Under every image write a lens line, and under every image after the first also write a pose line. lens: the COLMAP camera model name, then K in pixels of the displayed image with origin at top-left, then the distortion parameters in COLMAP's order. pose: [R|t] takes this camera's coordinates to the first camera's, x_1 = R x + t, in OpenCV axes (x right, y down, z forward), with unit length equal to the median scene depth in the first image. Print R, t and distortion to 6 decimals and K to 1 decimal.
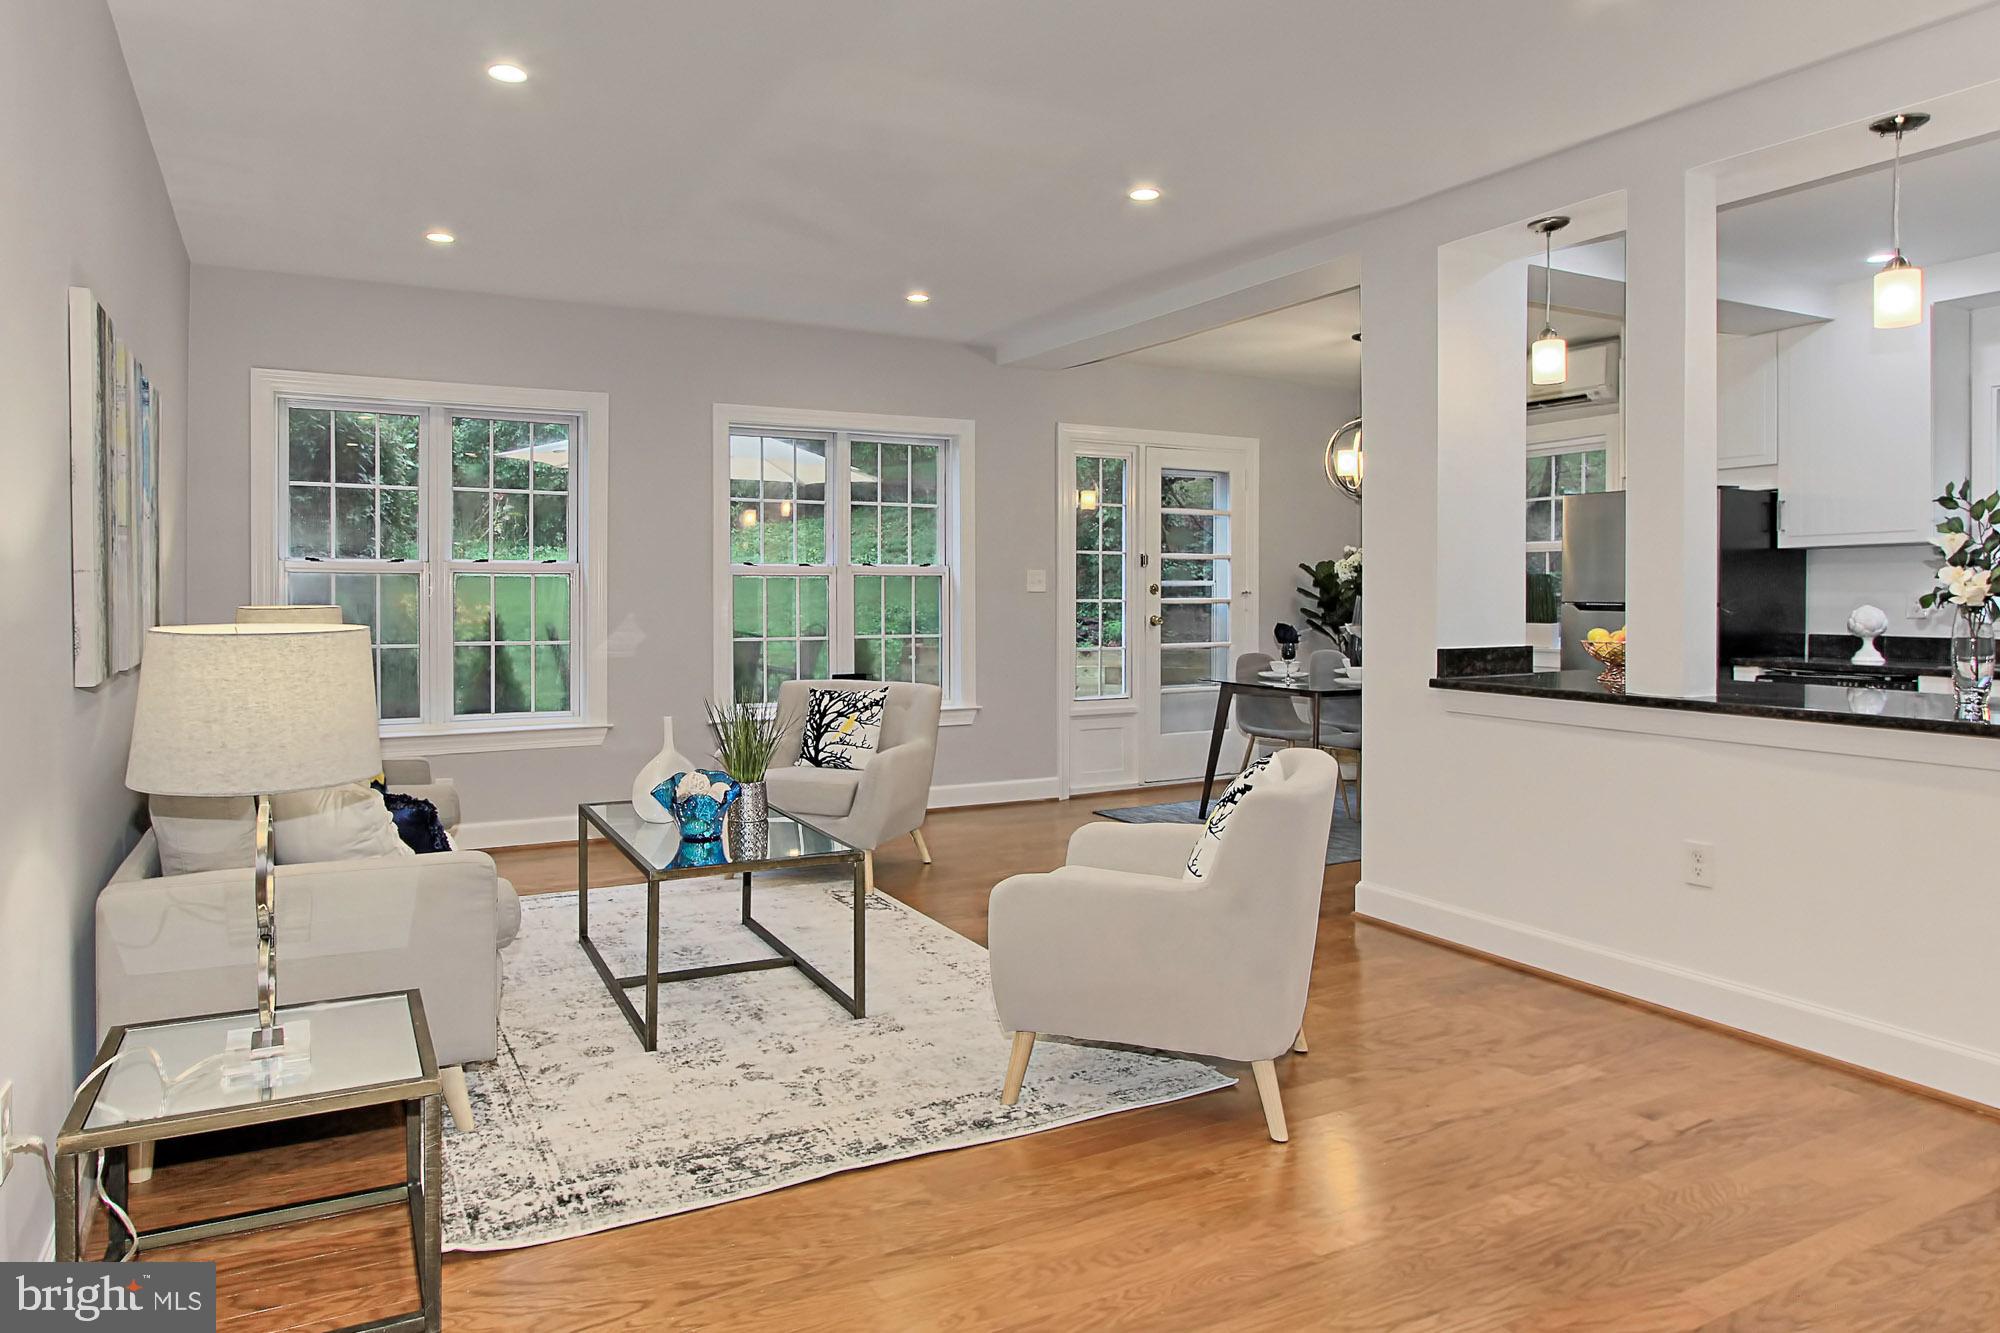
lens RADIAL K [[1231.8, 0, 963.3], [0, 1231.8, 614.9], [0, 0, 1]] dist [-0.009407, 0.004641]
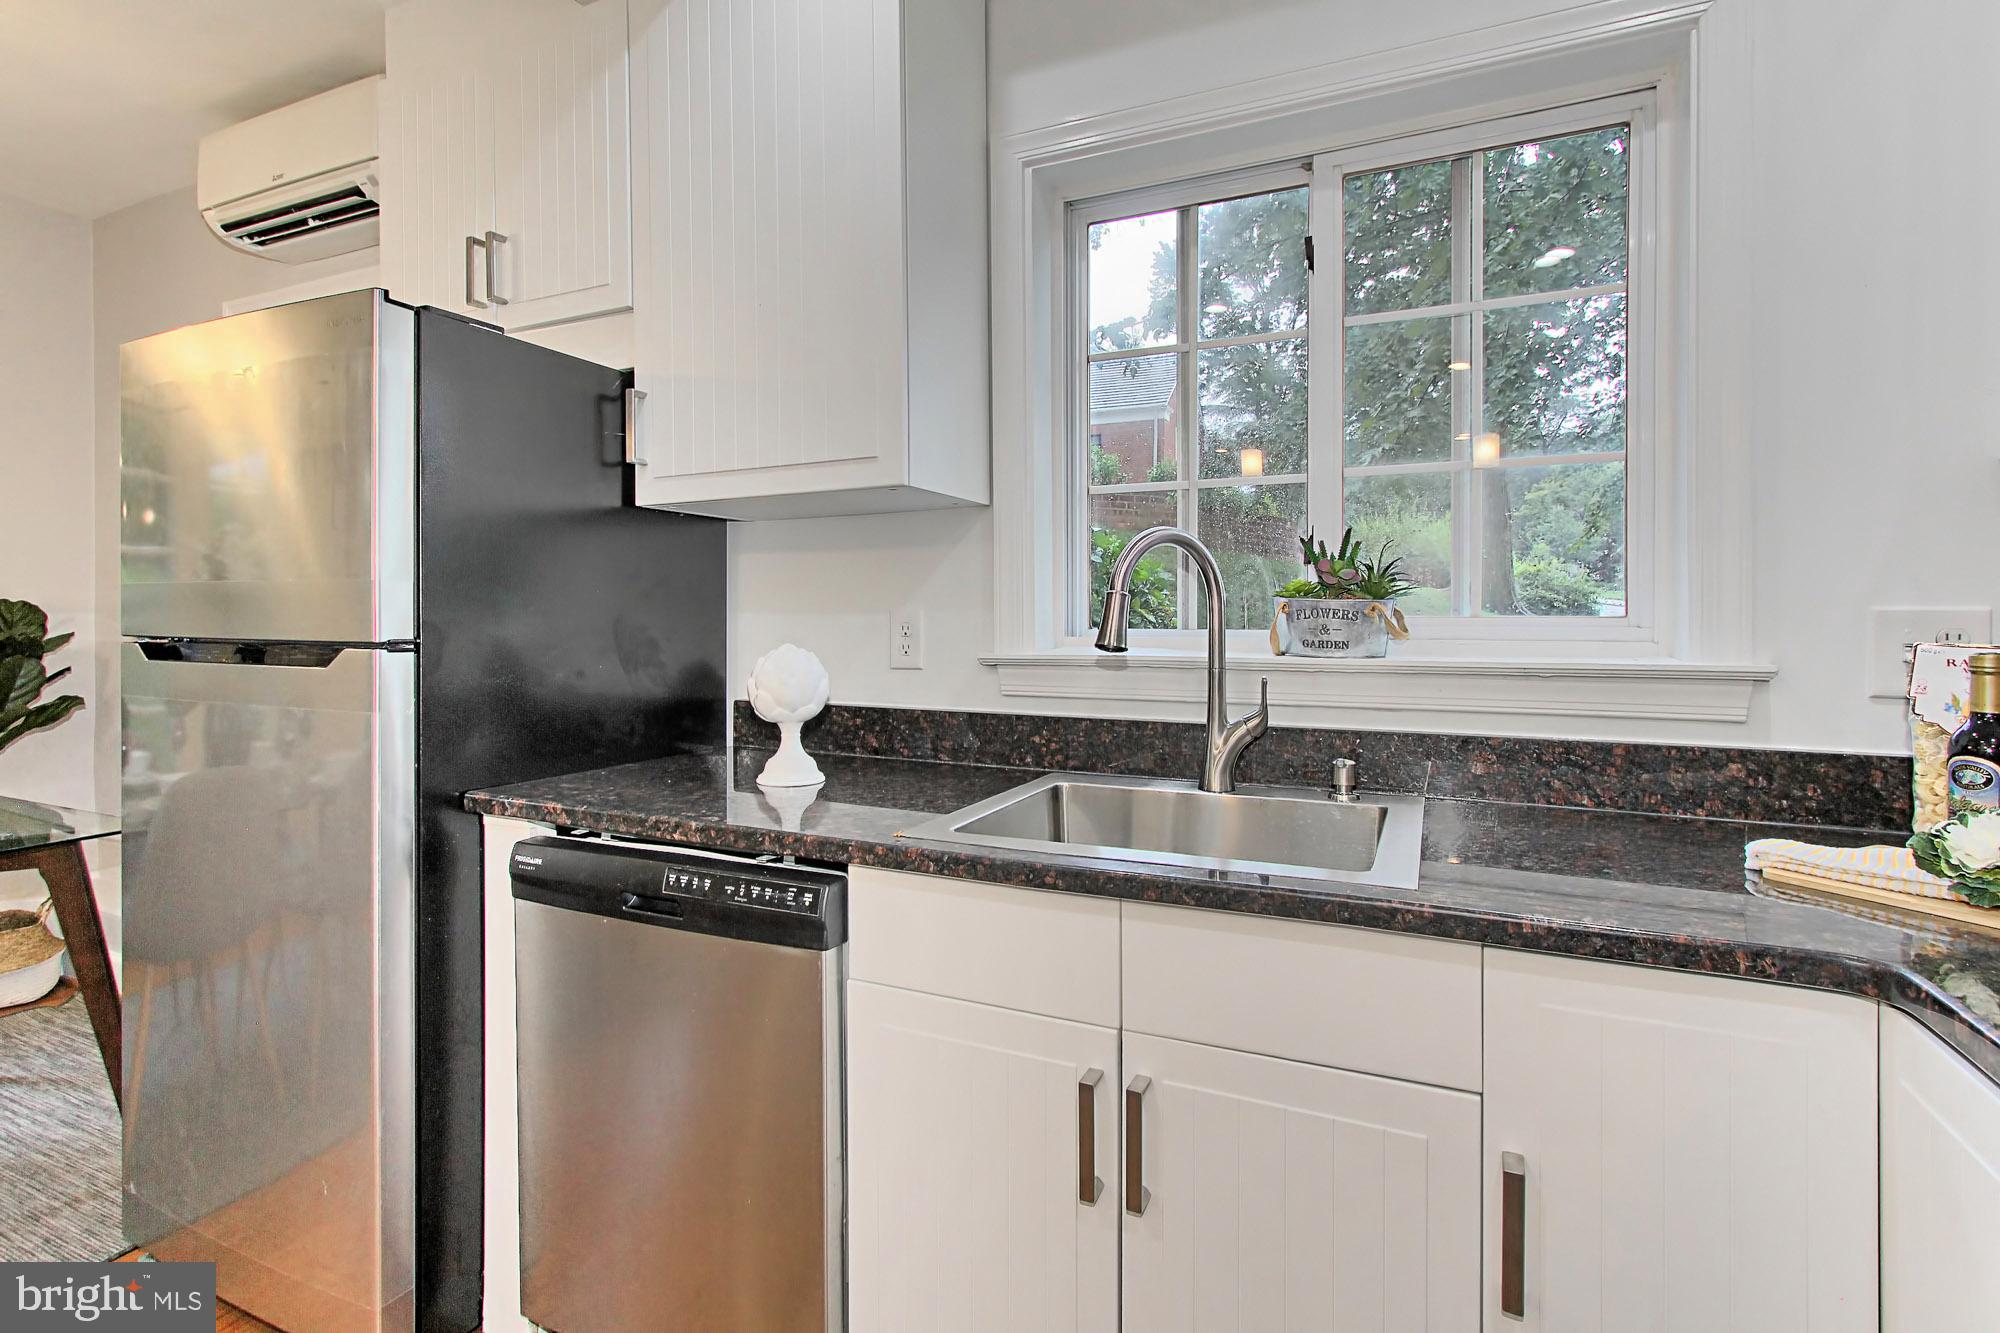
lens RADIAL K [[952.6, 0, 994.8], [0, 952.6, 620.7], [0, 0, 1]] dist [-0.004715, 0.006826]
pose [[0.801957, -0.004144, 0.597367, 0.588522], [0.010213, 0.999925, -0.006774, -0.012190], [-0.597294, 0.011533, 0.801939, 0.689377]]
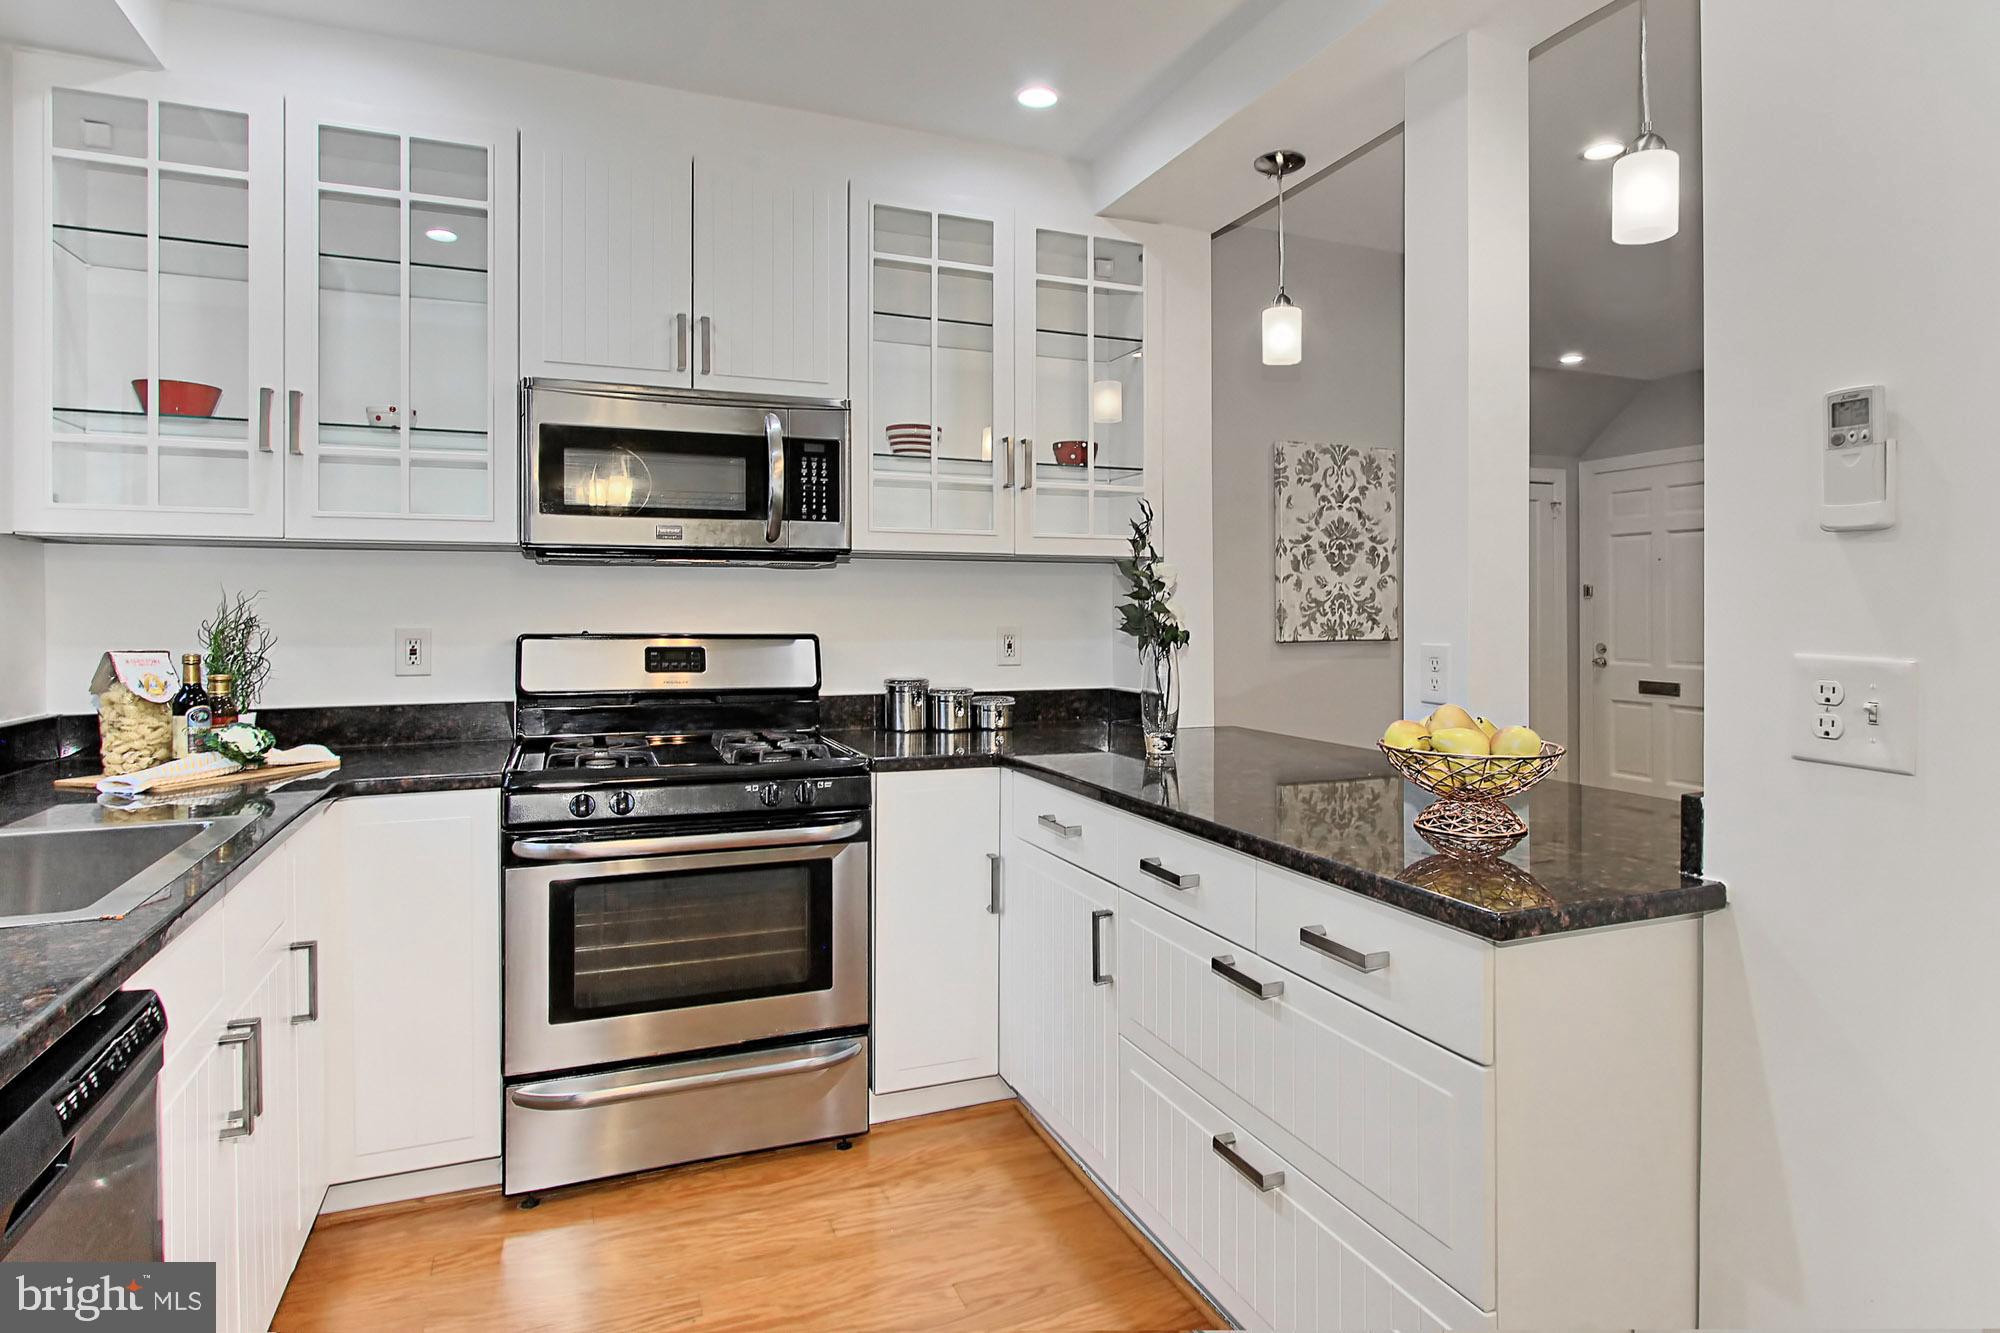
lens RADIAL K [[1094.7, 0, 1041.9], [0, 1094.7, 599.2], [0, 0, 1]] dist [-0.011045, 0.003318]
pose [[-0.995337, 0.000857, 0.096455, 0.498045], [0.001843, 0.999947, 0.010125, -0.029028], [-0.096441, 0.010256, -0.995286, 1.098101]]
